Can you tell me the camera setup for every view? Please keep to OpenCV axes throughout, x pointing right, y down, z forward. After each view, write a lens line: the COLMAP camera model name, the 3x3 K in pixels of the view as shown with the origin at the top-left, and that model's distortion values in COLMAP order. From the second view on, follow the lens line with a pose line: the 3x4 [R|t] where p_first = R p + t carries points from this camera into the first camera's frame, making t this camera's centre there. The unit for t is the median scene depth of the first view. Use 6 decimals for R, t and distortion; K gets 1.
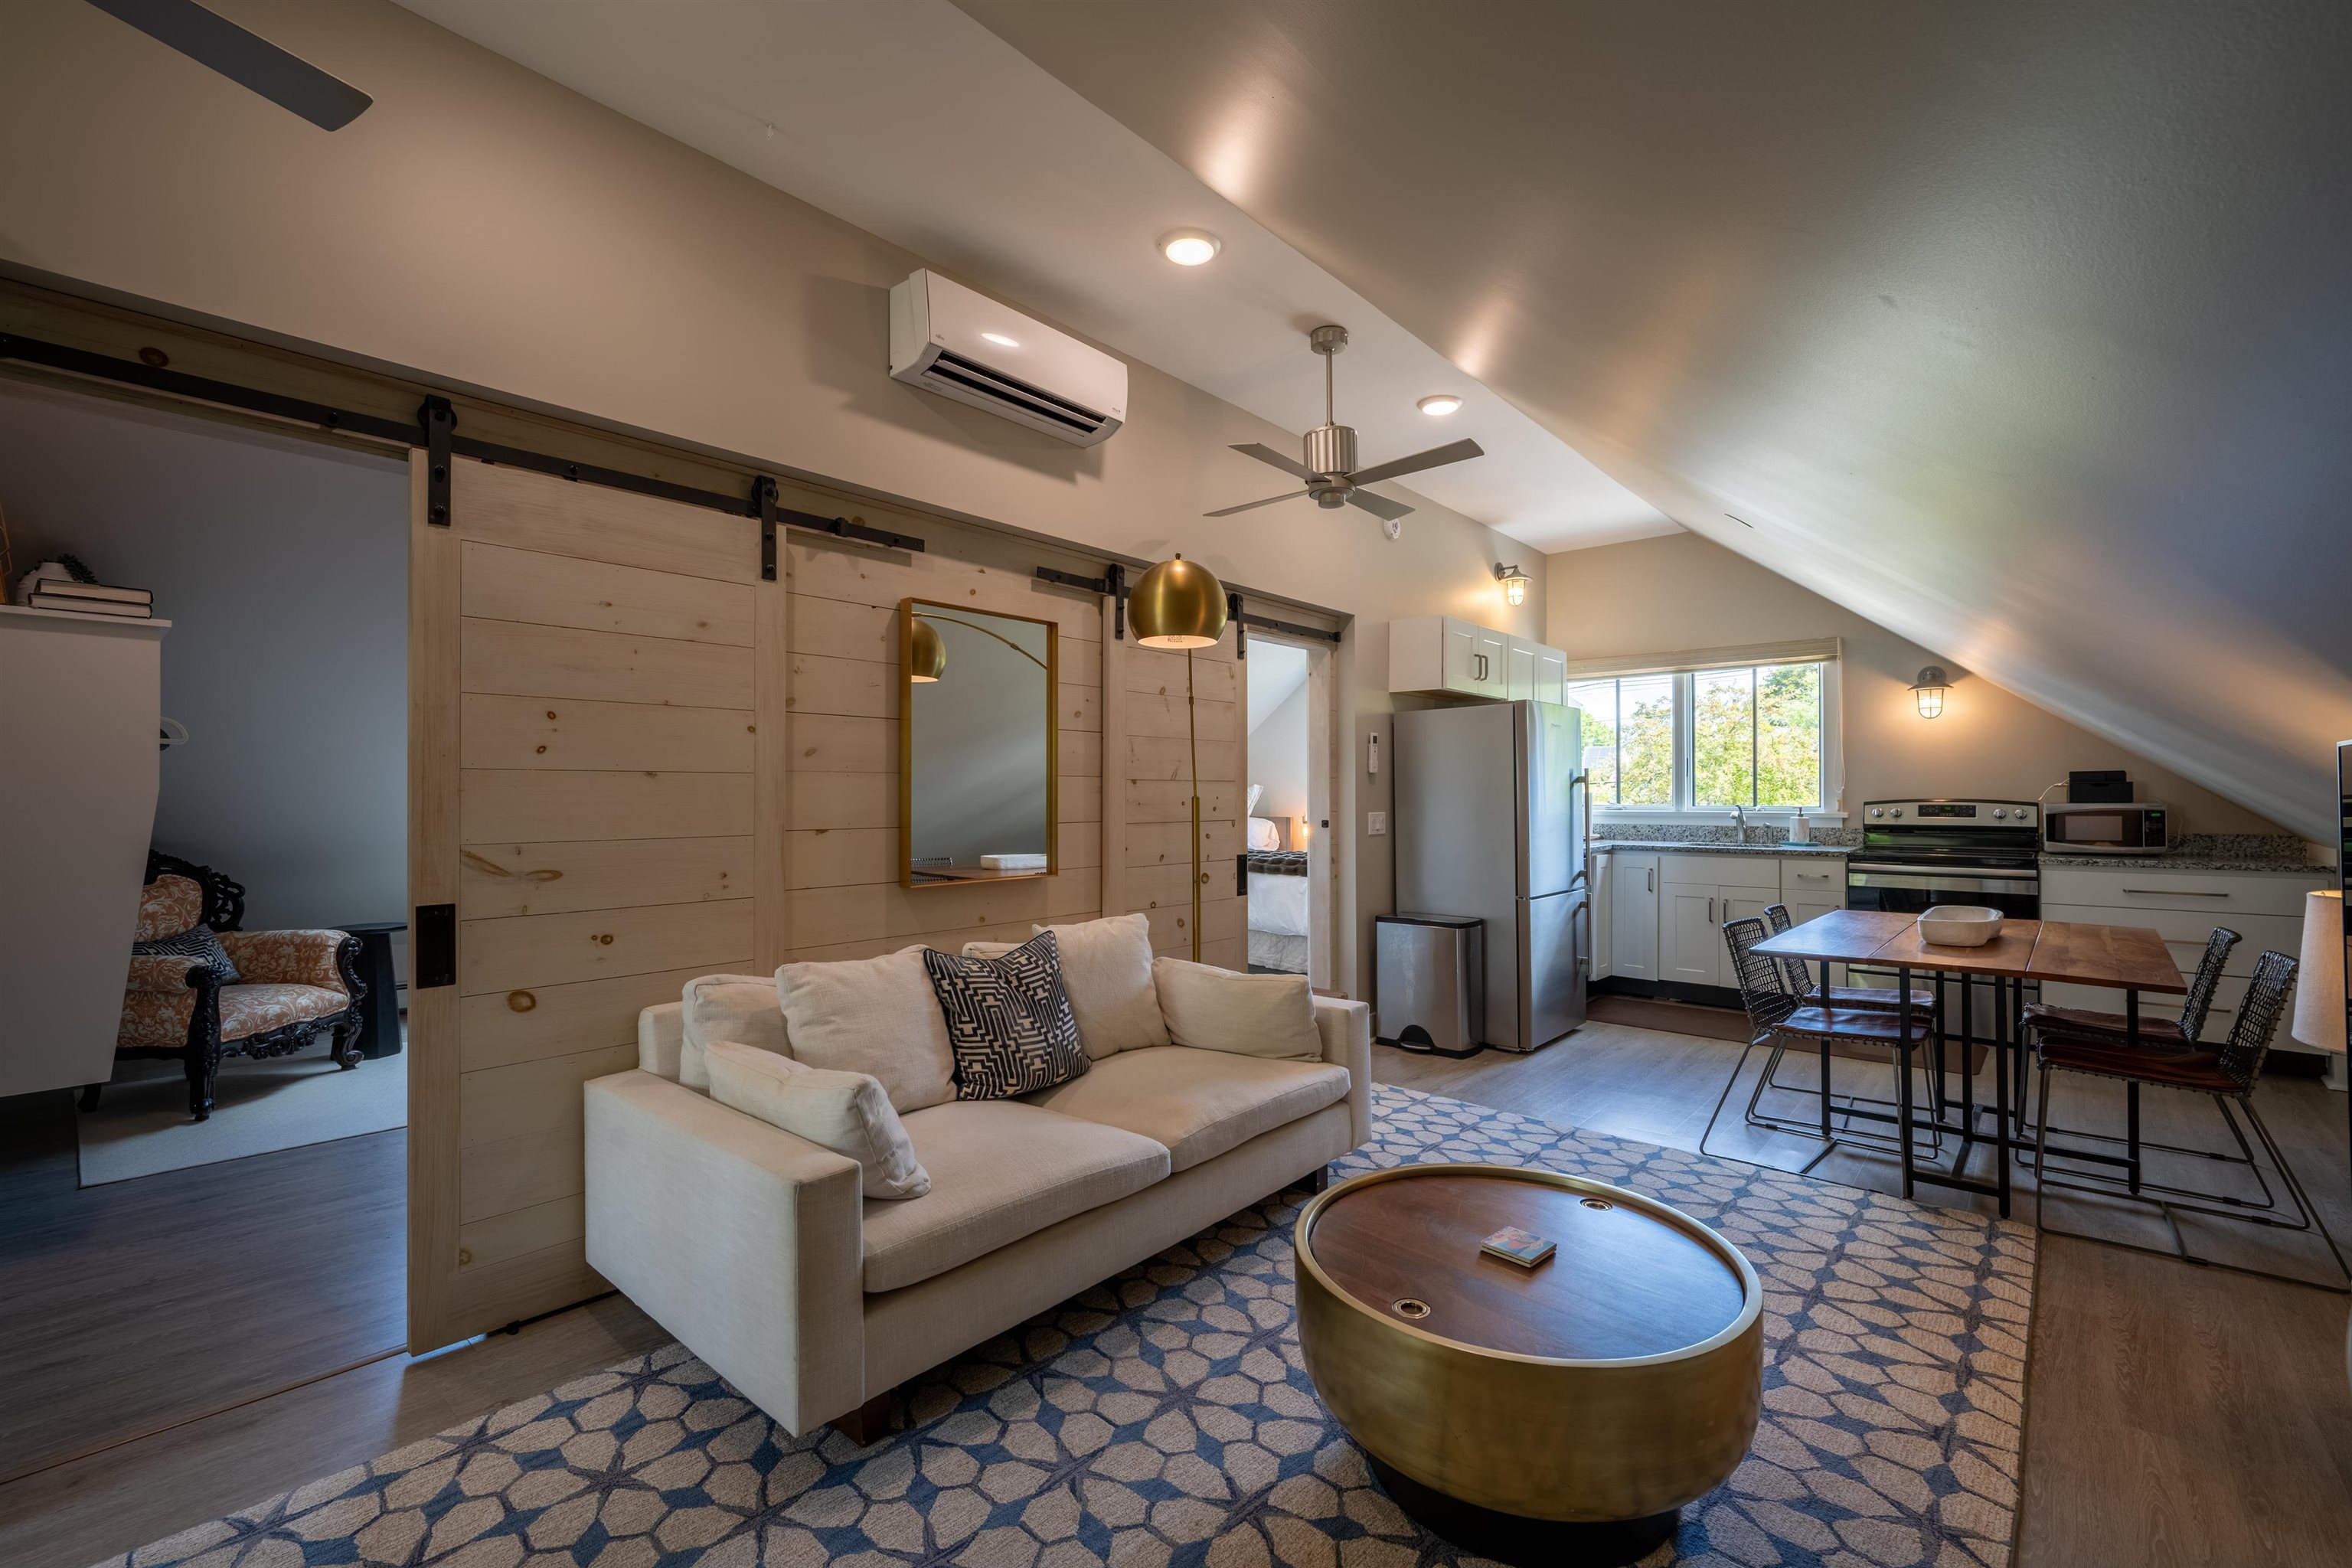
lens RADIAL K [[1024.4, 0, 1159.7], [0, 1024.4, 791.7], [0, 0, 1]] dist [0.005132, 0.000828]
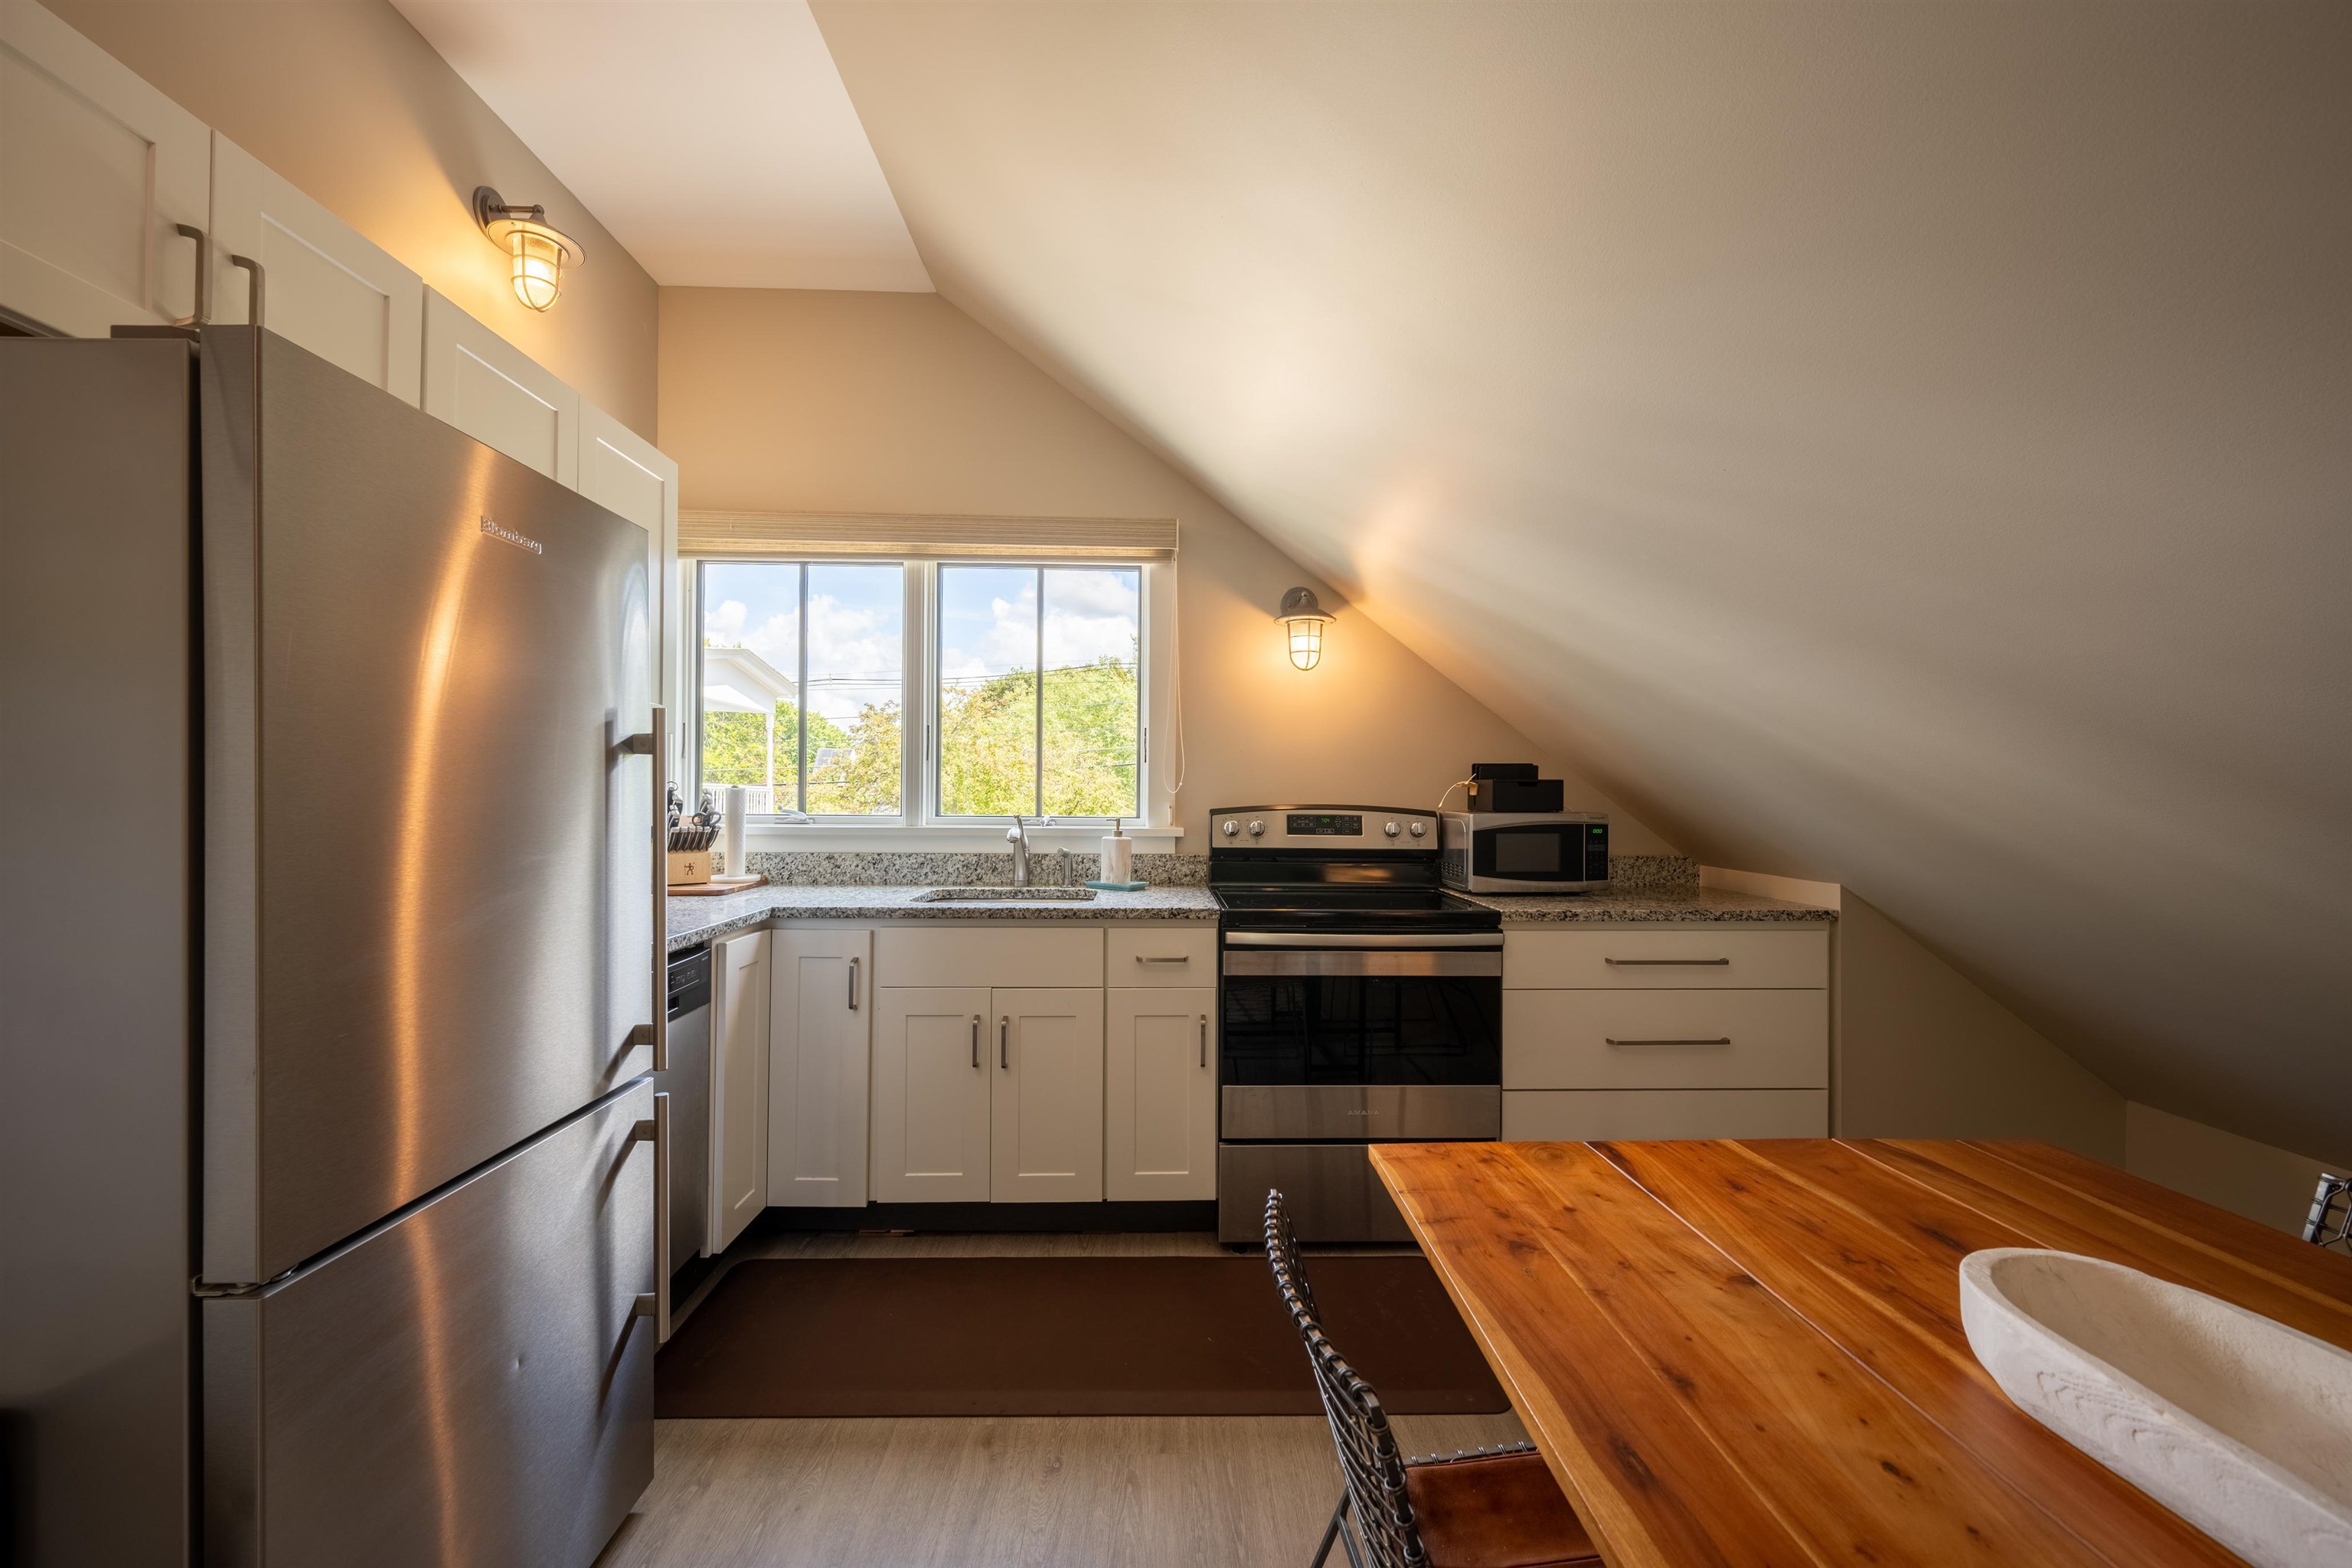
lens RADIAL K [[945.9, 0, 1173.0], [0, 945.9, 791.1], [0, 0, 1]] dist [0.002889, 0.000435]
pose [[0.733536, 0.010905, 0.679563, 0.315490], [-0.010361, 0.999935, -0.004863, 0.002563], [-0.679571, -0.003474, 0.733601, 0.636066]]
